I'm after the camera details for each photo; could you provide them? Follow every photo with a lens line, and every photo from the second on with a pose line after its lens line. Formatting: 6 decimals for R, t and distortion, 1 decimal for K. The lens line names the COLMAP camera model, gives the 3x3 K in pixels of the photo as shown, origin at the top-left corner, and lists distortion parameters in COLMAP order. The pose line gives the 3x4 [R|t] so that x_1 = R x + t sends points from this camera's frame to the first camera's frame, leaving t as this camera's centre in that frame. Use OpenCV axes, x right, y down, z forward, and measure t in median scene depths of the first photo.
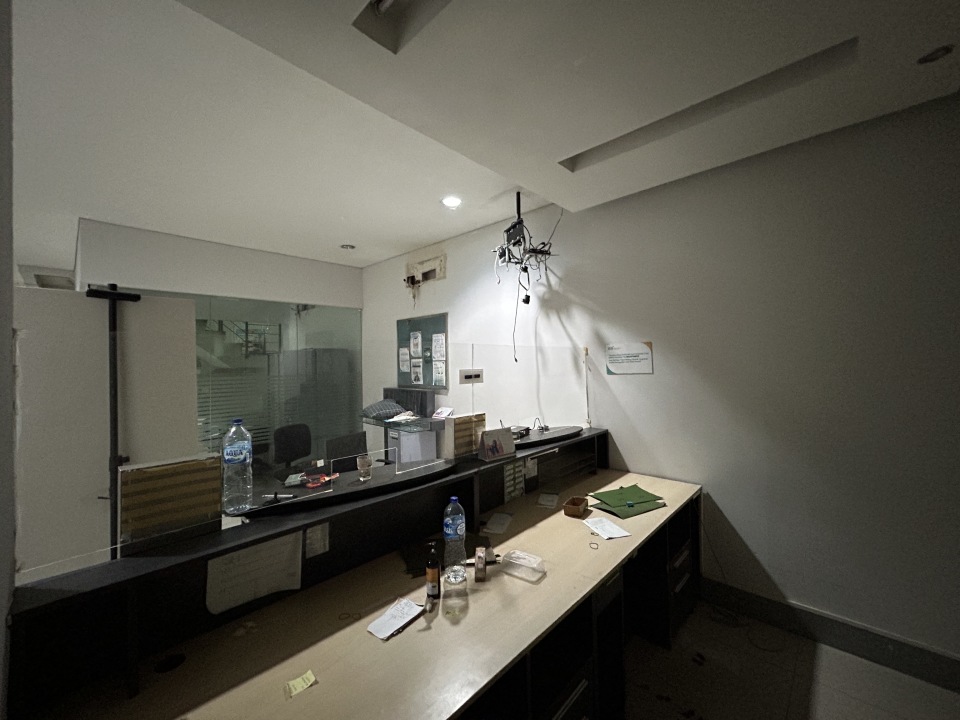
lens RADIAL K [[389.0, 0, 473.7], [0, 389.0, 356.7], [0, 0, 1]] dist [-0.002216, 0.001353]
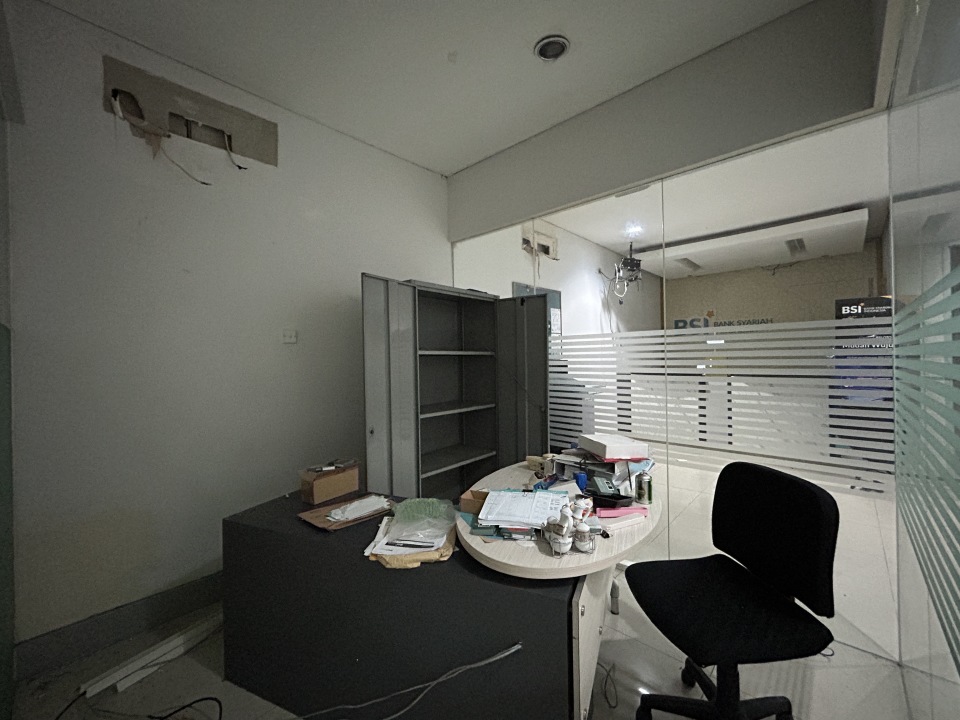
lens RADIAL K [[389.0, 0, 476.7], [0, 389.0, 356.7], [0, 0, 1]] dist [-0.002216, 0.001353]
pose [[-0.006751, 0.020694, 0.999763, -1.161210], [-0.000749, 0.999785, -0.020700, 0.097919], [-0.999977, -0.000888, -0.006734, 1.212451]]
